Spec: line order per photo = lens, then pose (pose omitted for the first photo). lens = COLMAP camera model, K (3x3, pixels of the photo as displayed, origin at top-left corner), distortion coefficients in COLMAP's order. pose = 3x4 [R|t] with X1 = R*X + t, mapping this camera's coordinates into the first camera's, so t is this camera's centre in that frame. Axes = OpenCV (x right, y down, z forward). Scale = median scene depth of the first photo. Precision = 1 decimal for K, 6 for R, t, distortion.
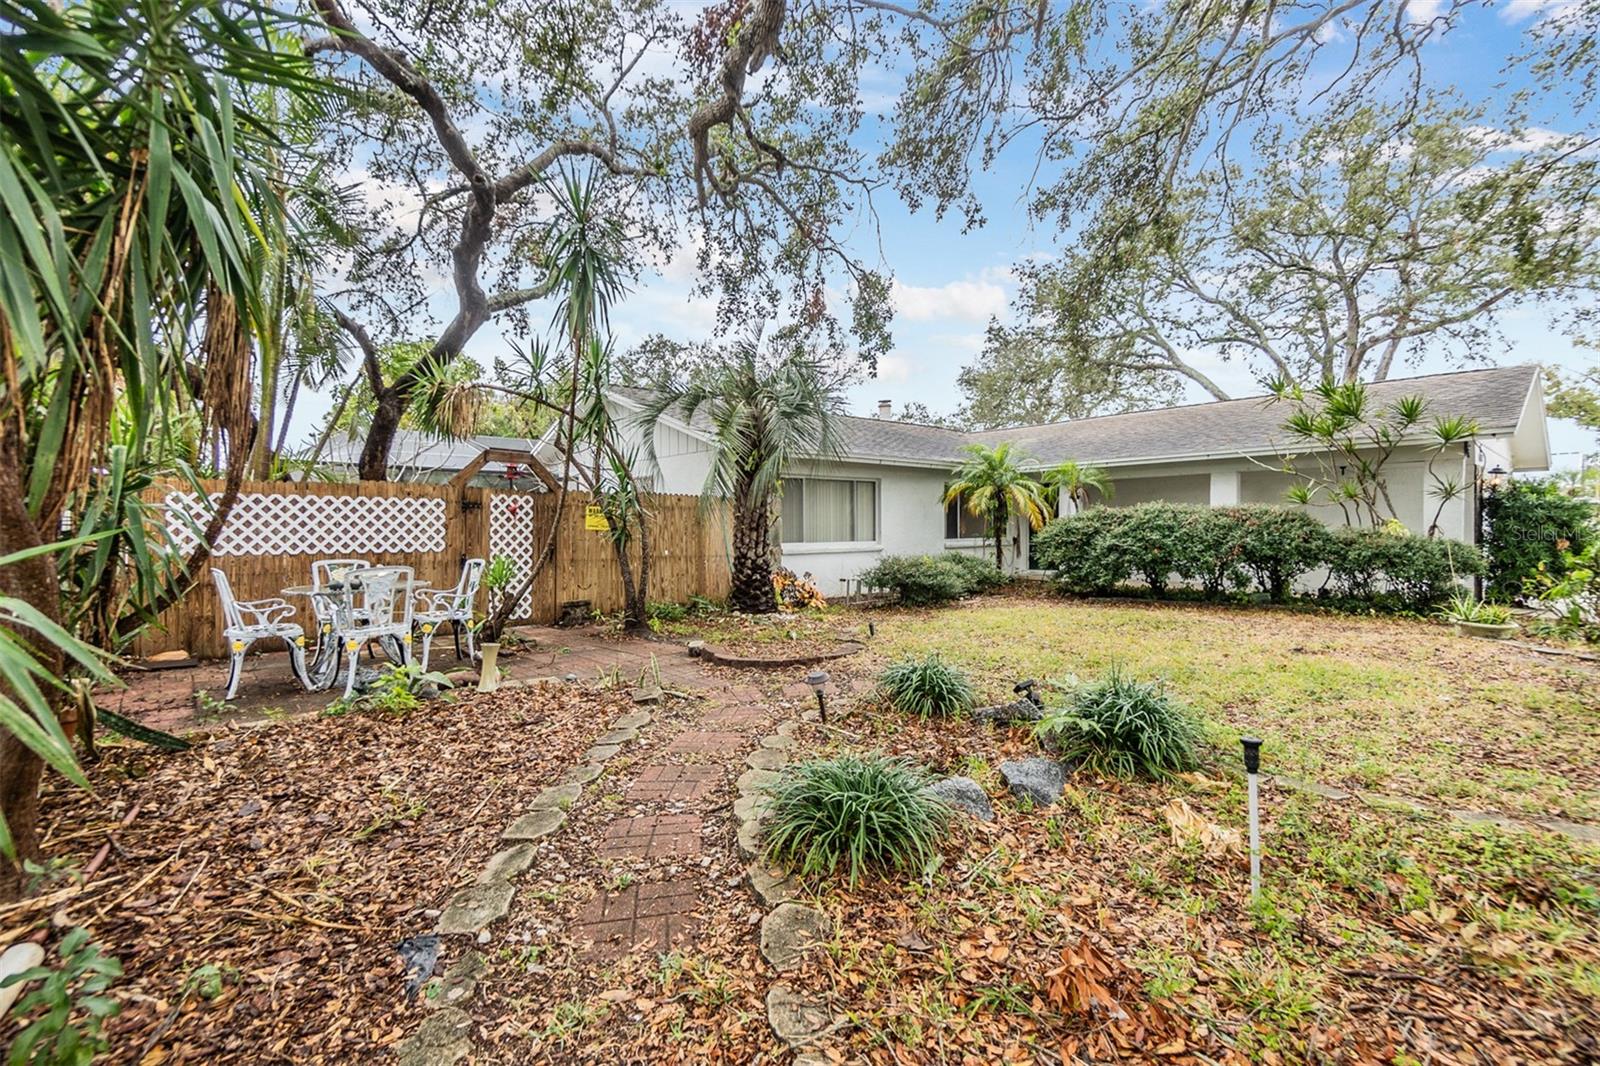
lens RADIAL K [[702.0, 0, 801.8], [0, 702.0, 524.0], [0, 0, 1]] dist [-0.004524, 0.001545]
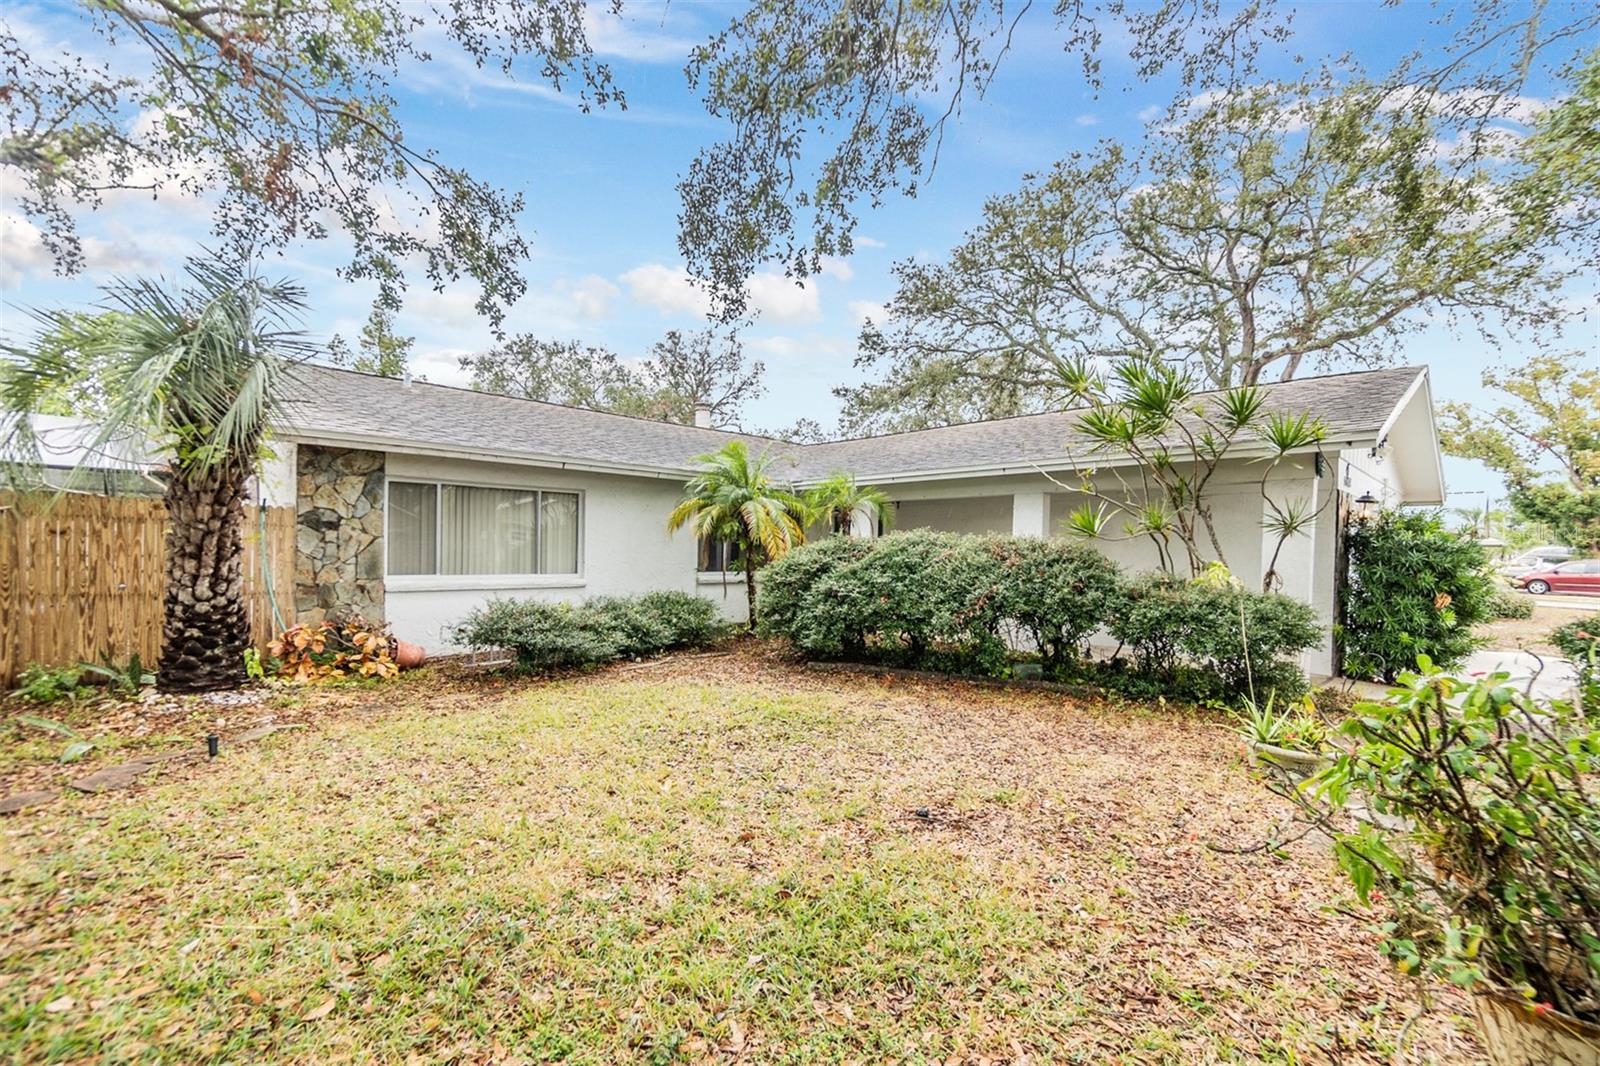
lens RADIAL K [[702.0, 0, 795.4], [0, 702.0, 545.6], [0, 0, 1]] dist [-0.004524, 0.001545]
pose [[0.998295, 0.023458, 0.053446, 0.361485], [-0.023267, 0.999720, -0.004200, -0.009425], [-0.053530, 0.002949, 0.998562, 0.298298]]
